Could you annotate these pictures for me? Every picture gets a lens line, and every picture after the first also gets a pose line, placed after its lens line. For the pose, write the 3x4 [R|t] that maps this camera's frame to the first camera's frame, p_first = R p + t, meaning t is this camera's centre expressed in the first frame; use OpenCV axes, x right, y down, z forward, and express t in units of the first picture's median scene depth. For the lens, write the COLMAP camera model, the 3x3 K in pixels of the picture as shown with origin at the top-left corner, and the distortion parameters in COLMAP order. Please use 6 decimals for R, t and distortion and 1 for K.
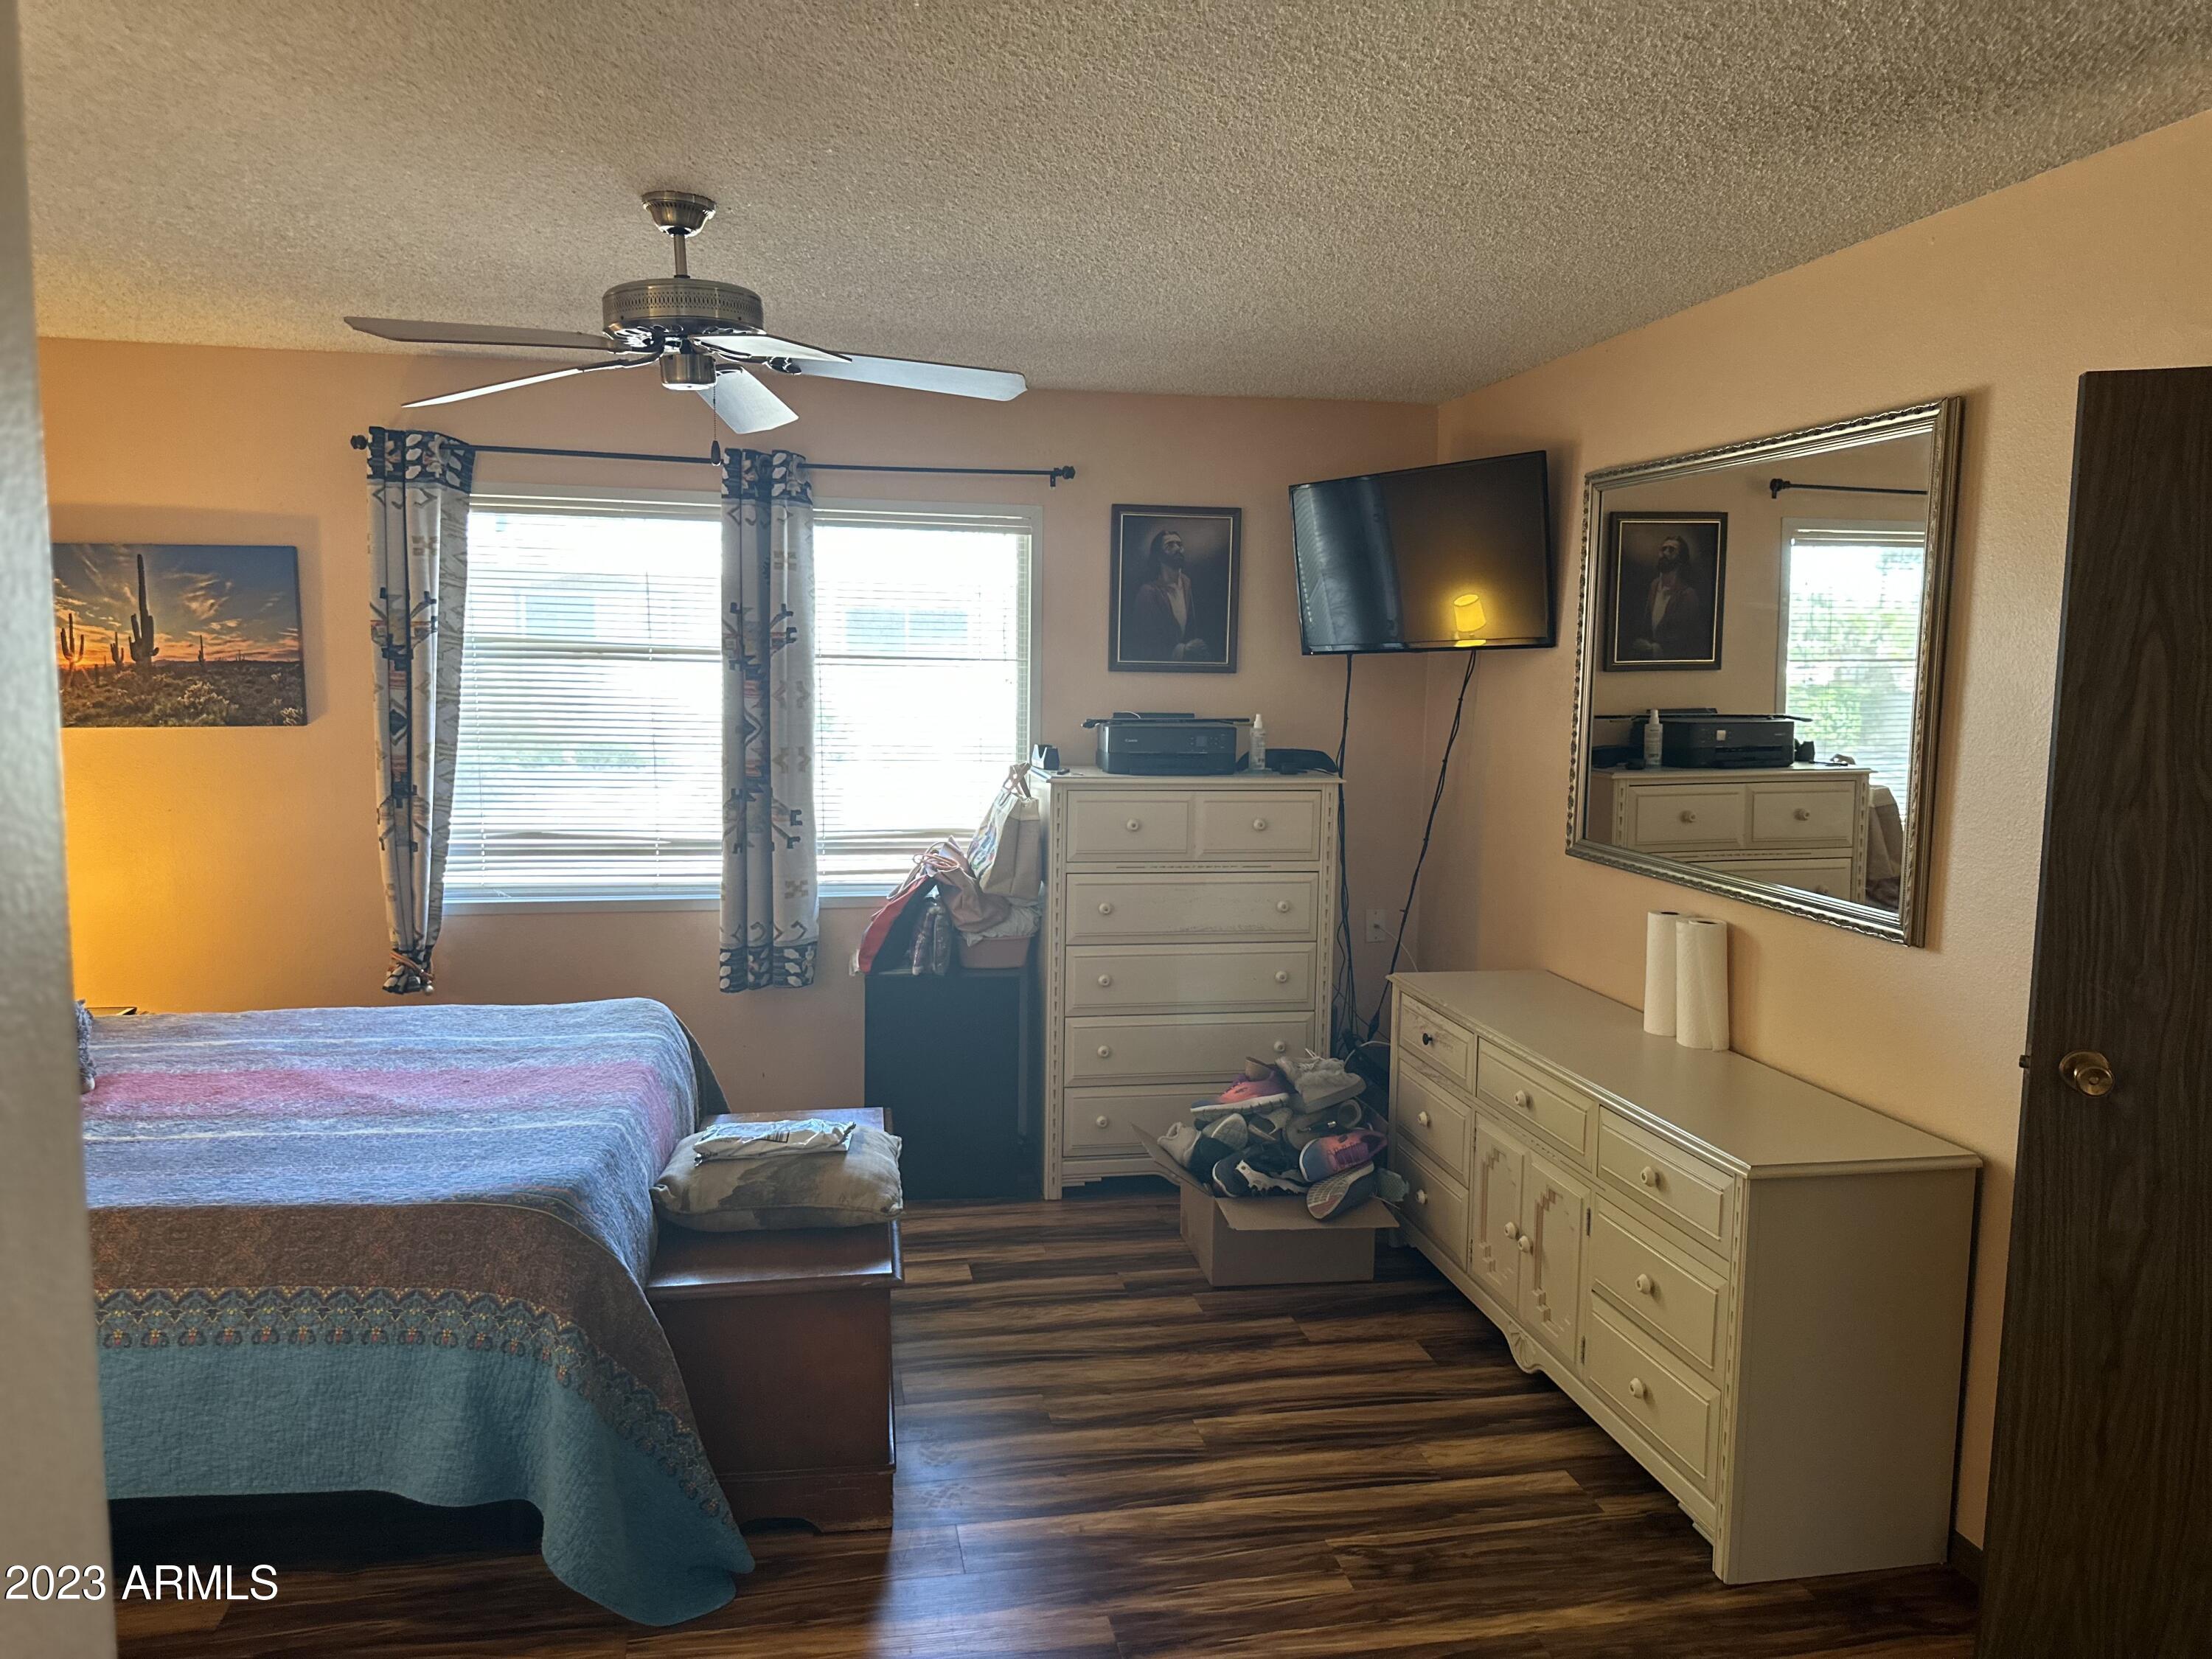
lens RADIAL K [[1537.0, 0, 1107.6], [0, 1537.0, 839.9], [0, 0, 1]] dist [0.103394, -0.158094]
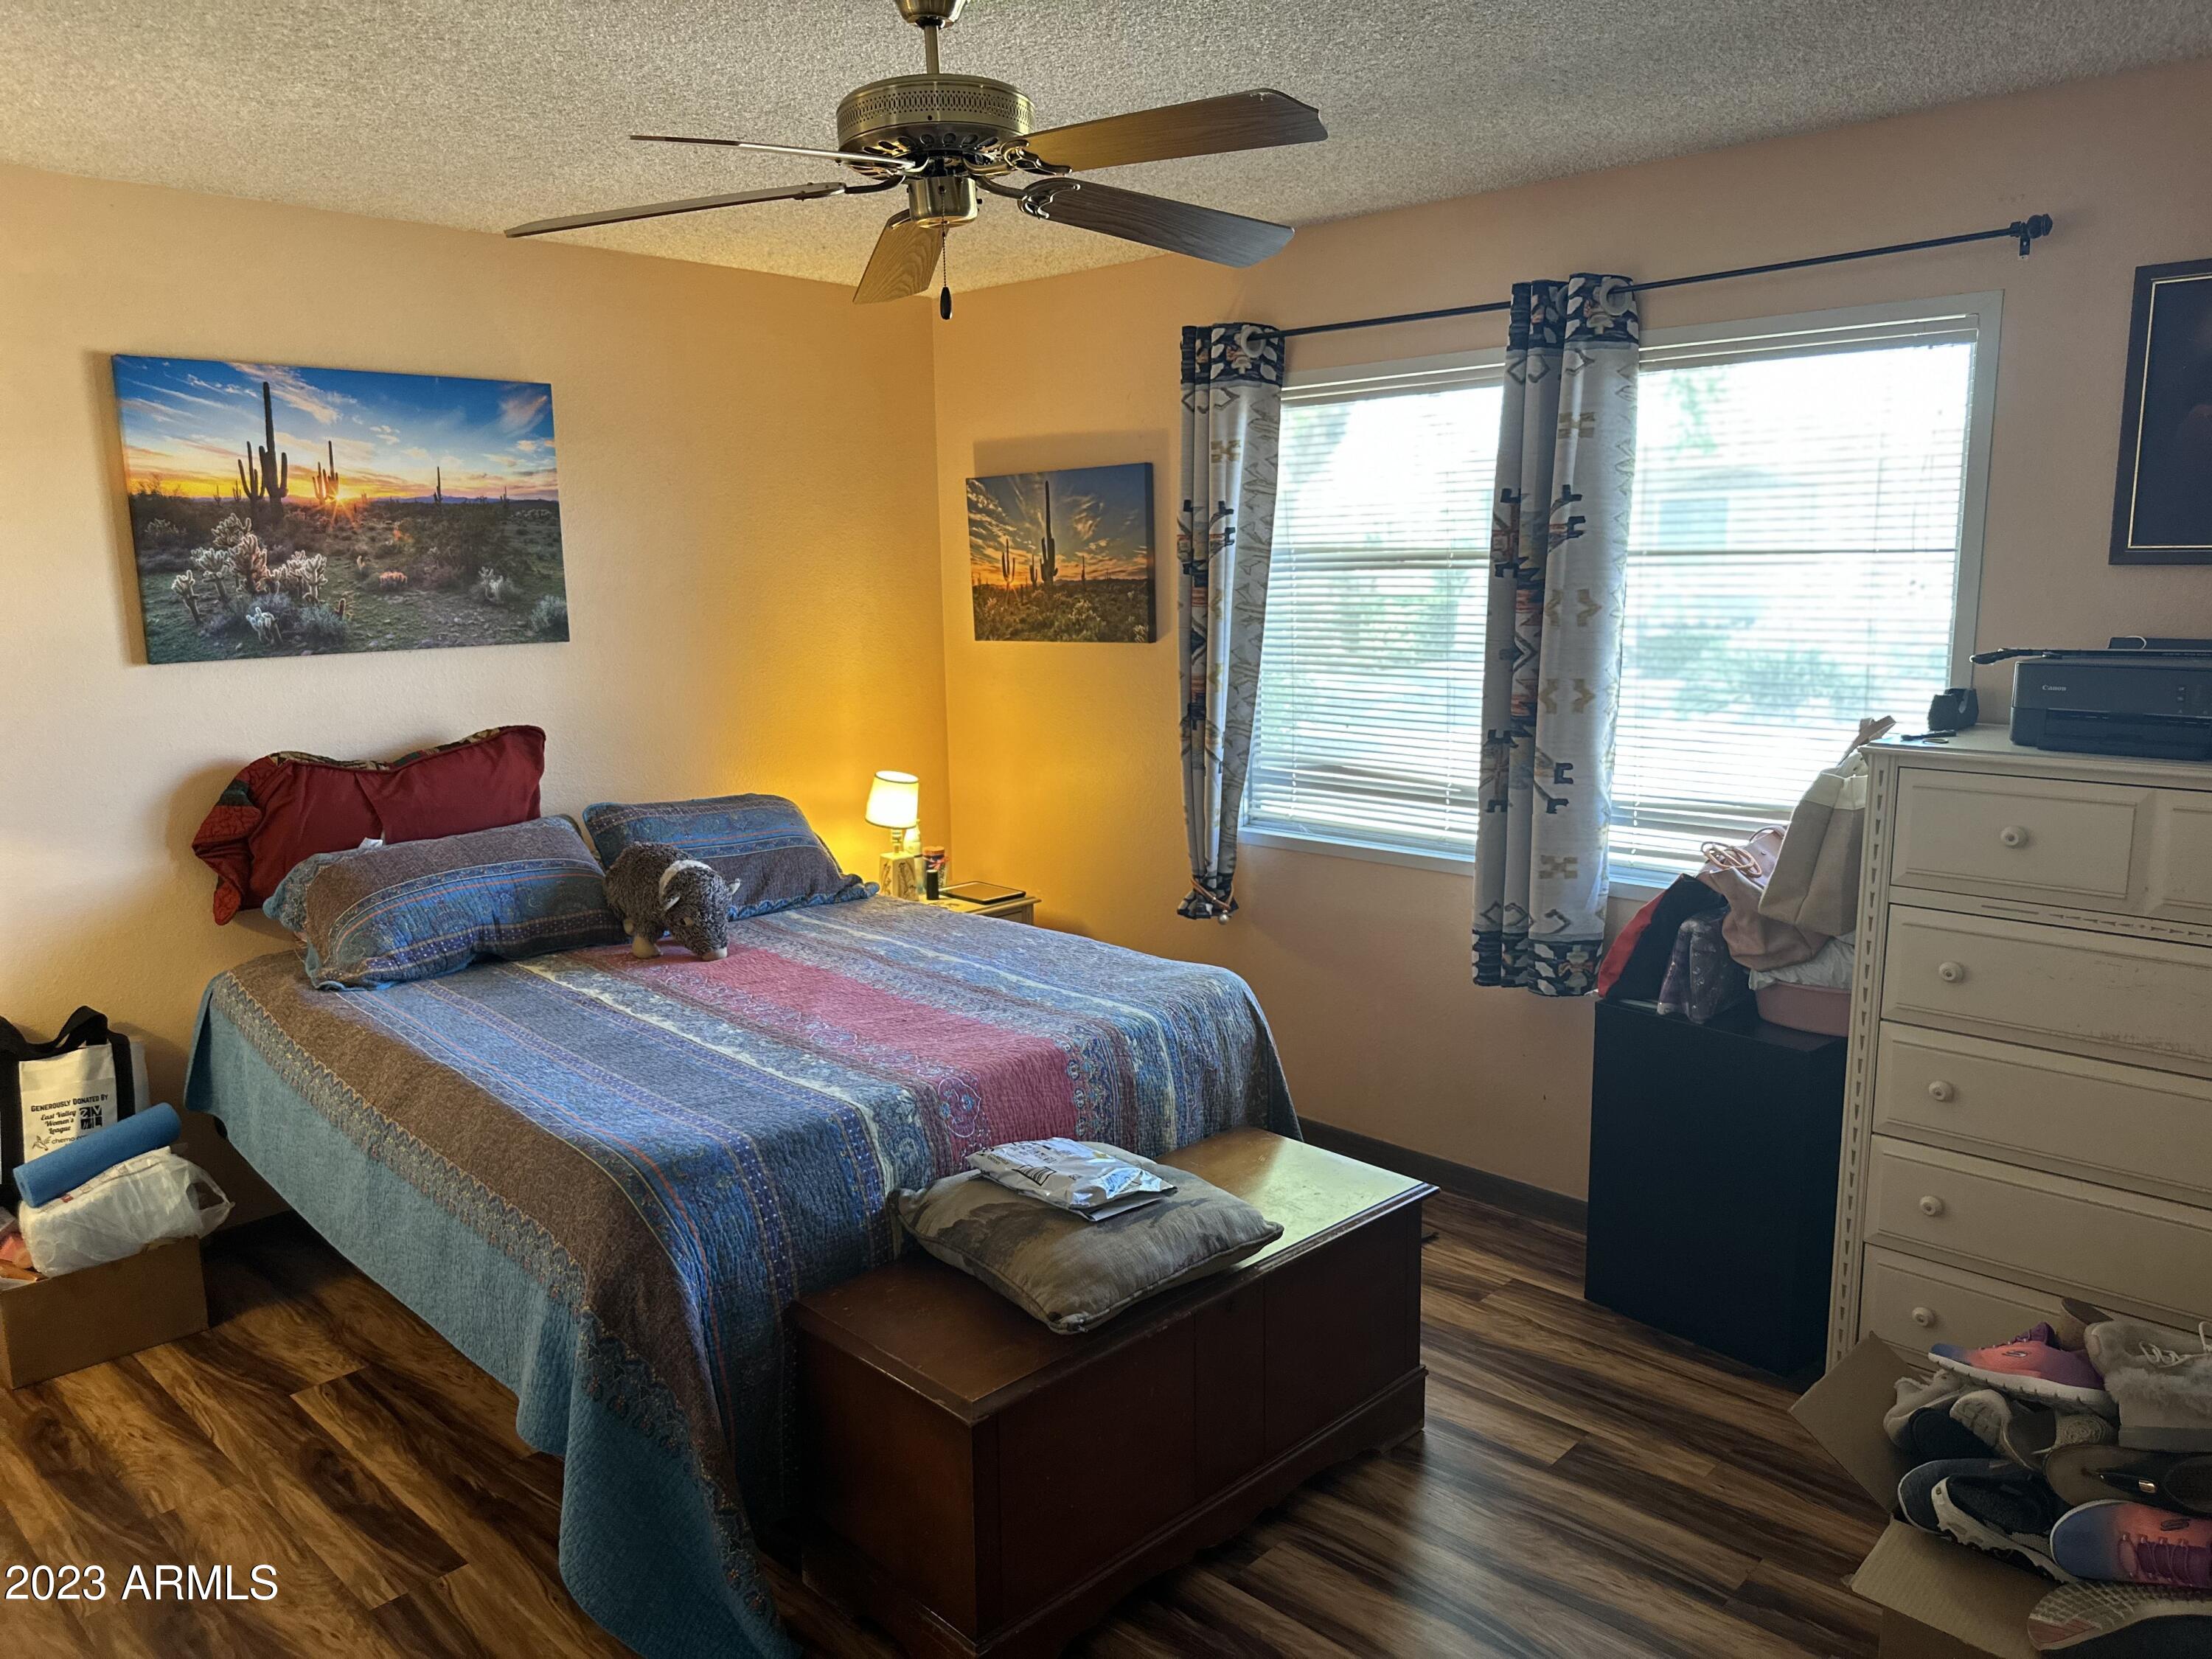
lens RADIAL K [[1544.7, 0, 1115.3], [0, 1544.7, 846.6], [0, 0, 1]] dist [0.135159, -0.201093]
pose [[0.574145, 0.124679, -0.809205, 0.303670], [-0.072505, 0.992197, 0.101429, -0.041988], [0.815537, 0.000437, 0.578705, 0.396161]]
